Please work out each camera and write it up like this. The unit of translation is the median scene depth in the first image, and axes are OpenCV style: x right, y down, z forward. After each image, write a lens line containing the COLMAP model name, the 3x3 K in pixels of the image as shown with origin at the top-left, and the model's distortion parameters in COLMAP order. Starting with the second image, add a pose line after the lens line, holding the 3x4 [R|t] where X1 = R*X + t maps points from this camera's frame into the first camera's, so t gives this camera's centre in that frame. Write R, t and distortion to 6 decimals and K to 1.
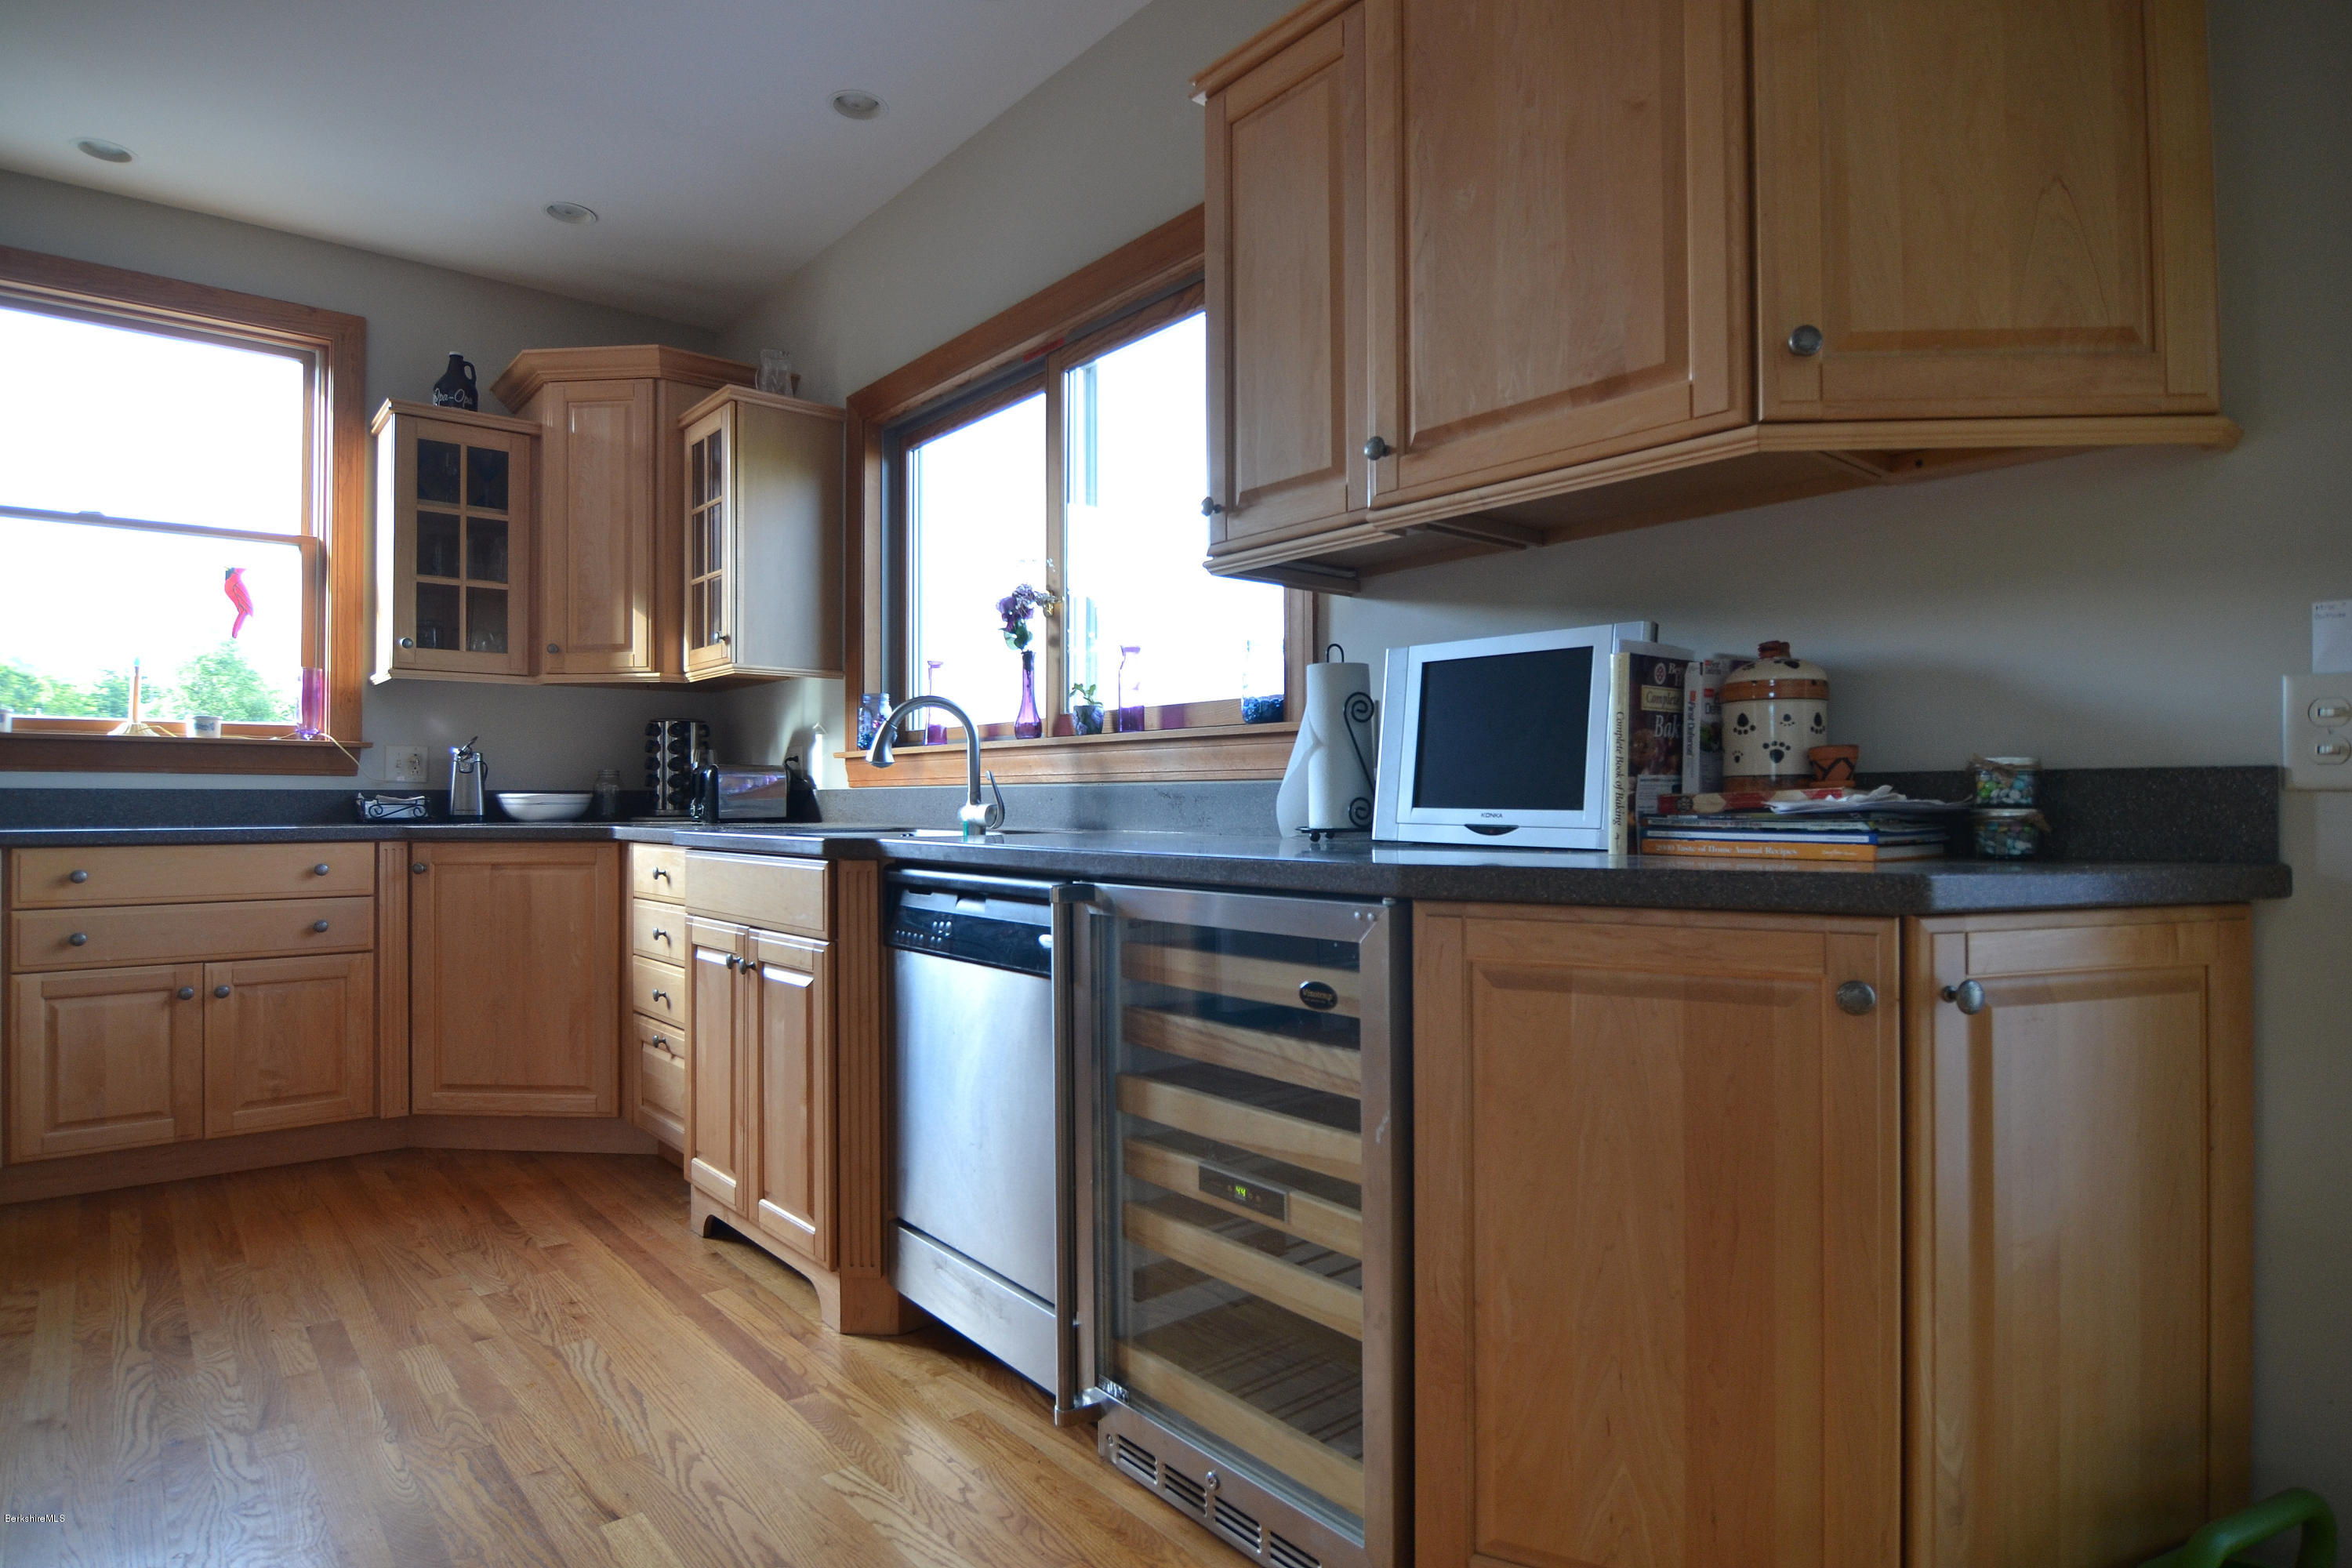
lens RADIAL K [[1288.3, 0, 1182.0], [0, 1288.3, 782.3], [0, 0, 1]] dist [-0.007372, -0.007661]
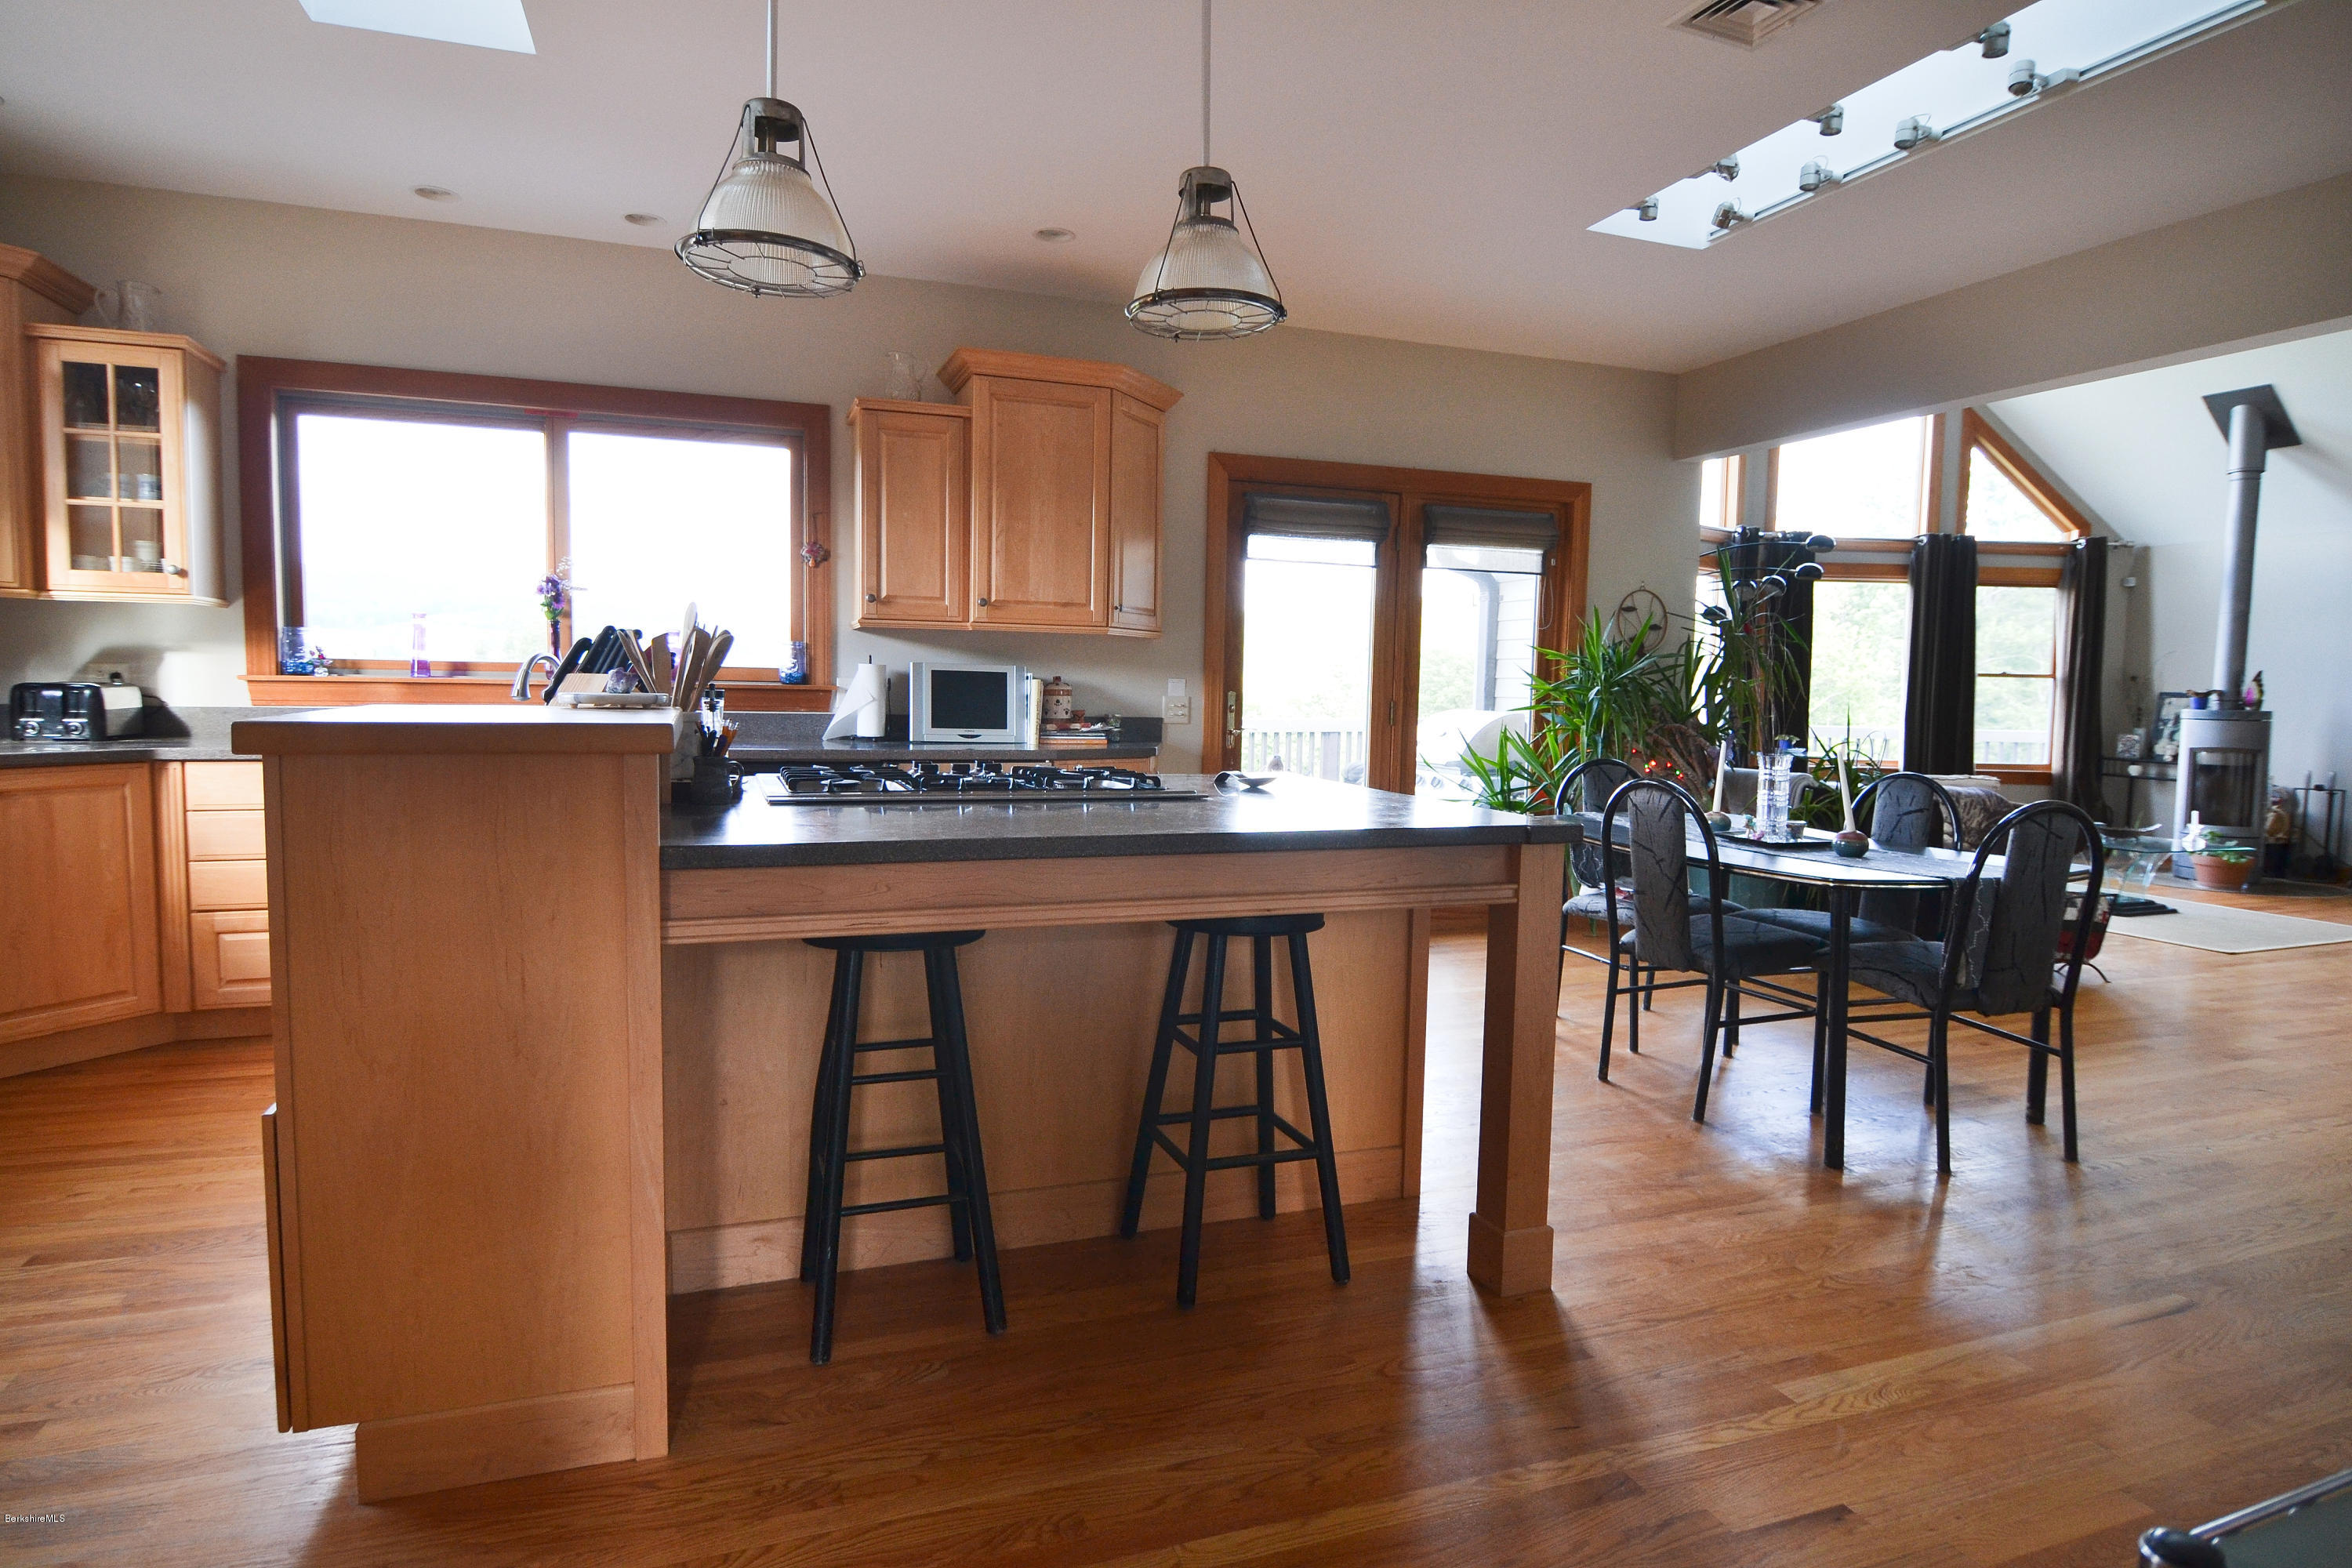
lens RADIAL K [[1288.3, 0, 1180.4], [0, 1288.3, 789.3], [0, 0, 1]] dist [-0.007372, -0.007661]
pose [[0.339442, -0.074673, 0.937658, -1.288413], [-0.038362, 0.994916, 0.093120, -0.072809], [-0.939845, -0.067579, 0.334851, -0.199491]]
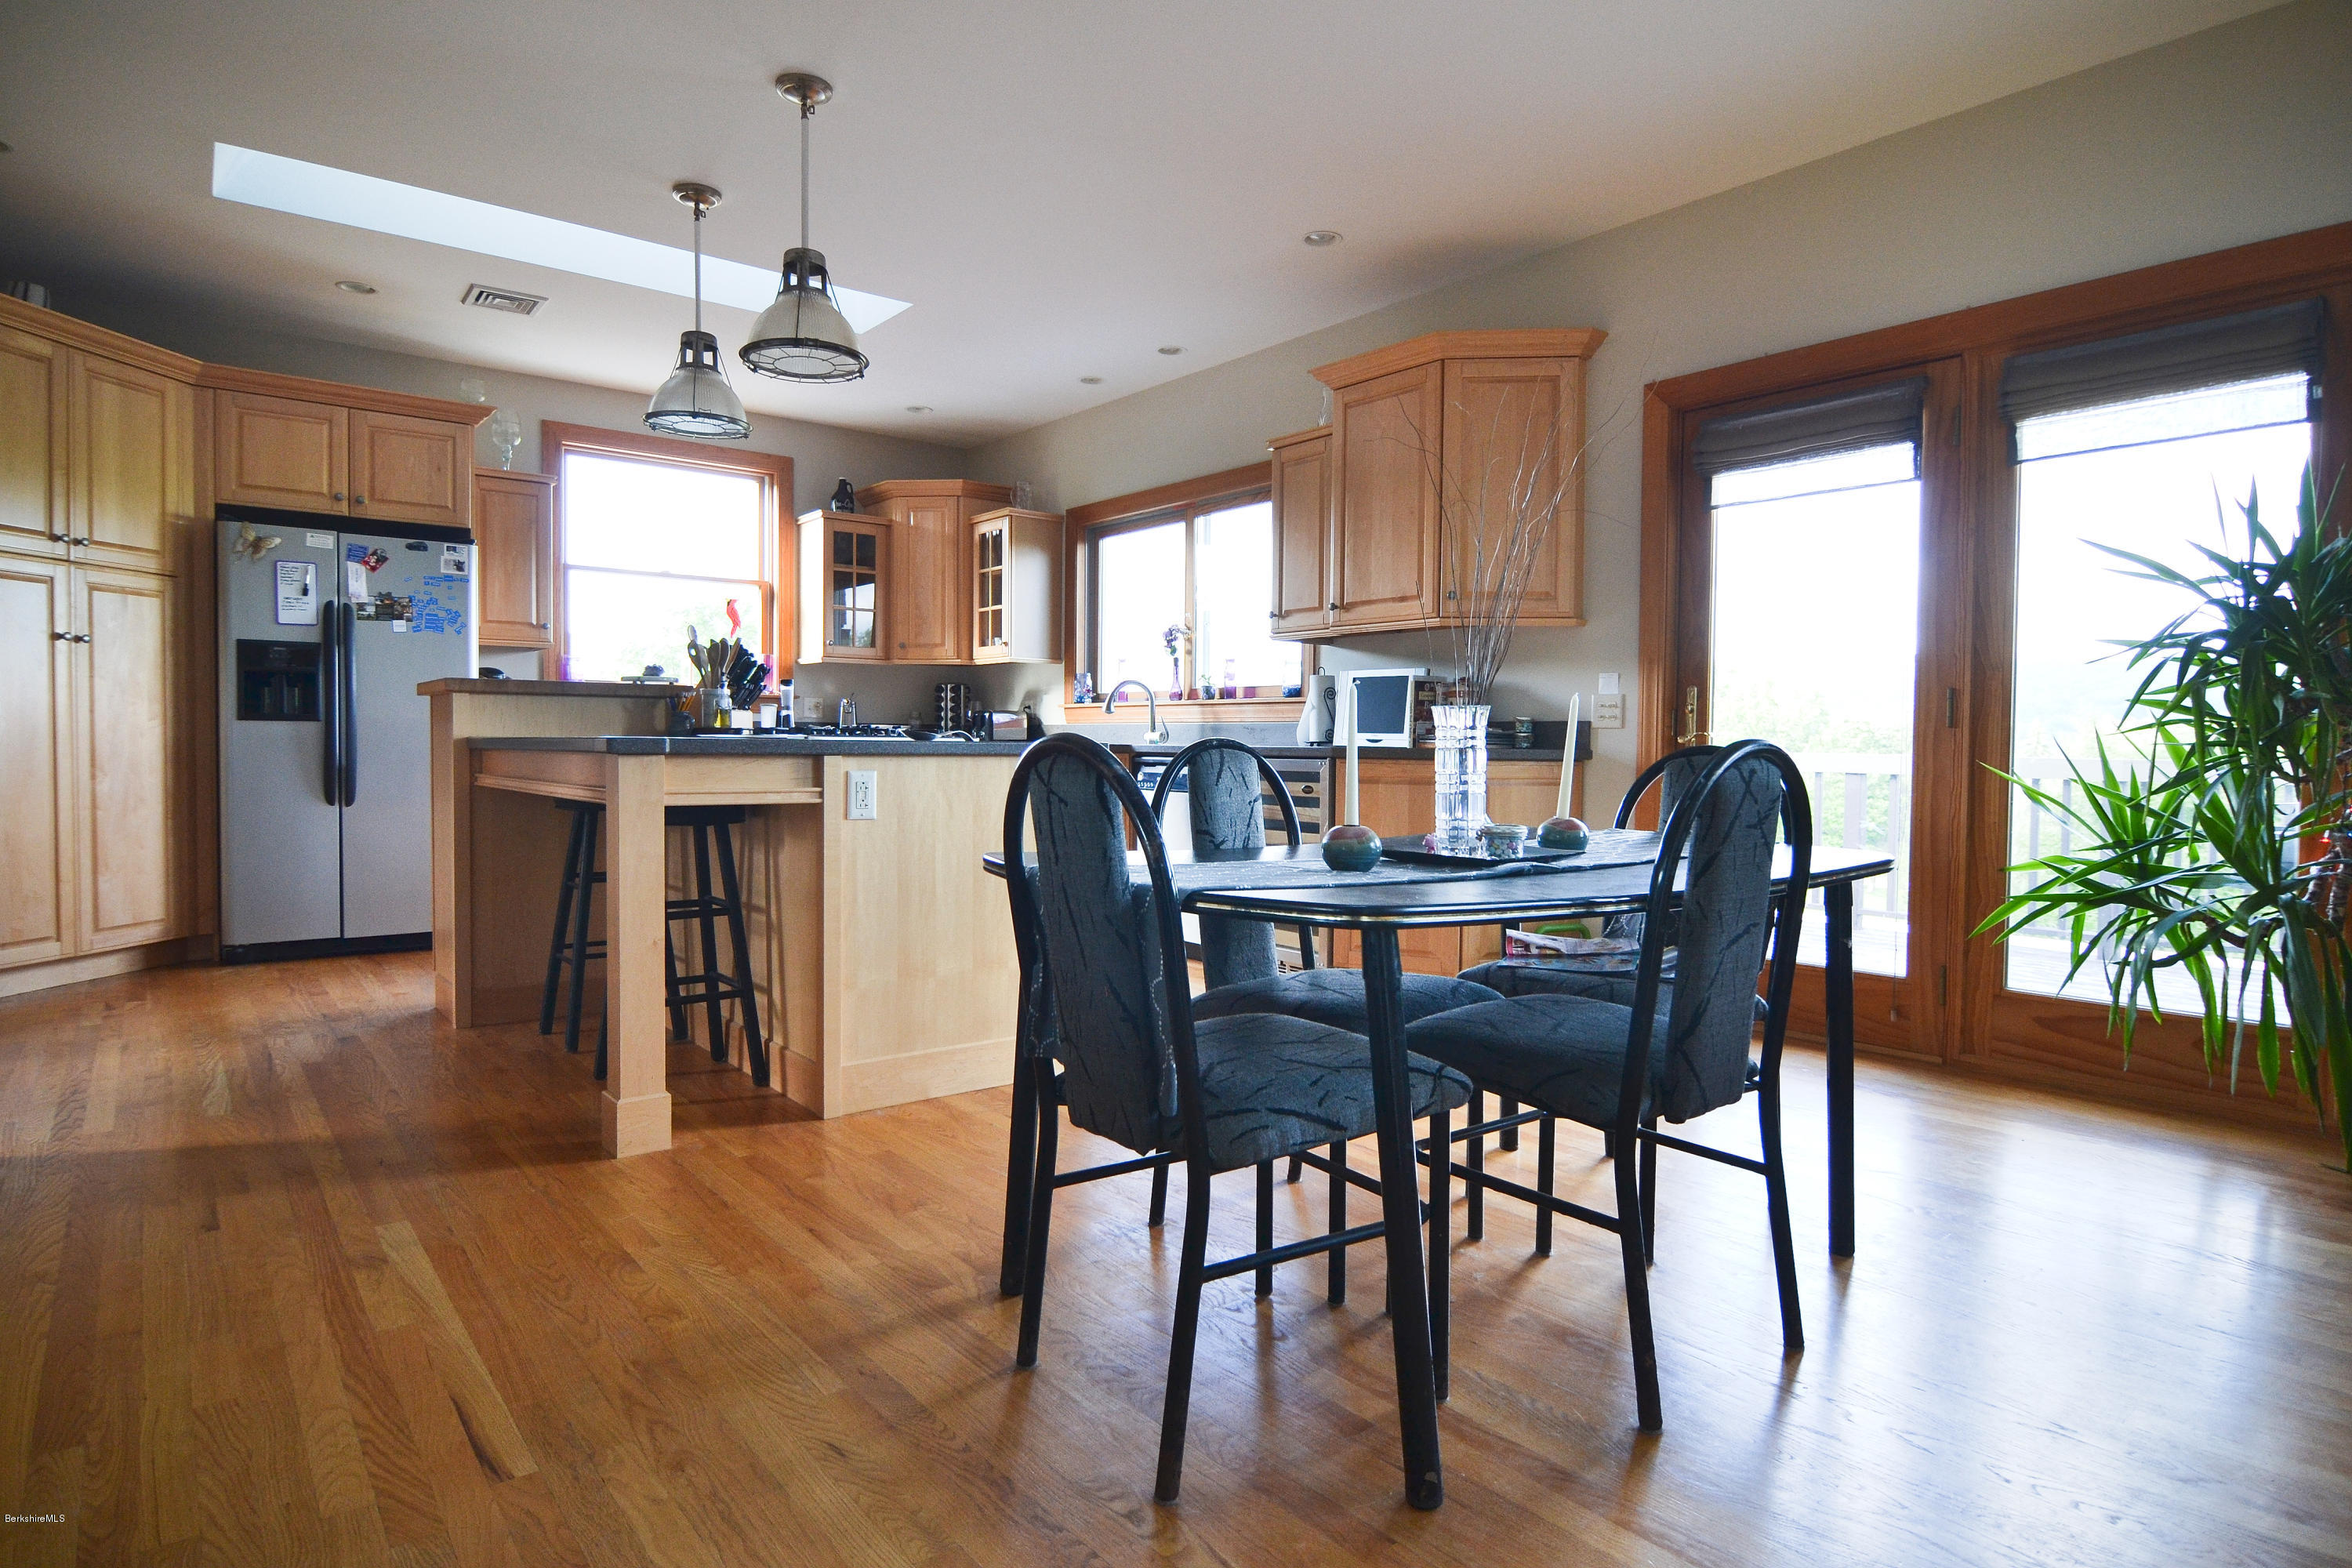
lens RADIAL K [[1288.3, 0, 1186.9], [0, 1288.3, 784.4], [0, 0, 1]] dist [-0.007372, -0.007661]
pose [[0.999781, 0.012538, -0.016747, -0.066237], [-0.011748, 0.998852, 0.046440, 0.003688], [0.017310, -0.046233, 0.998781, -1.036813]]
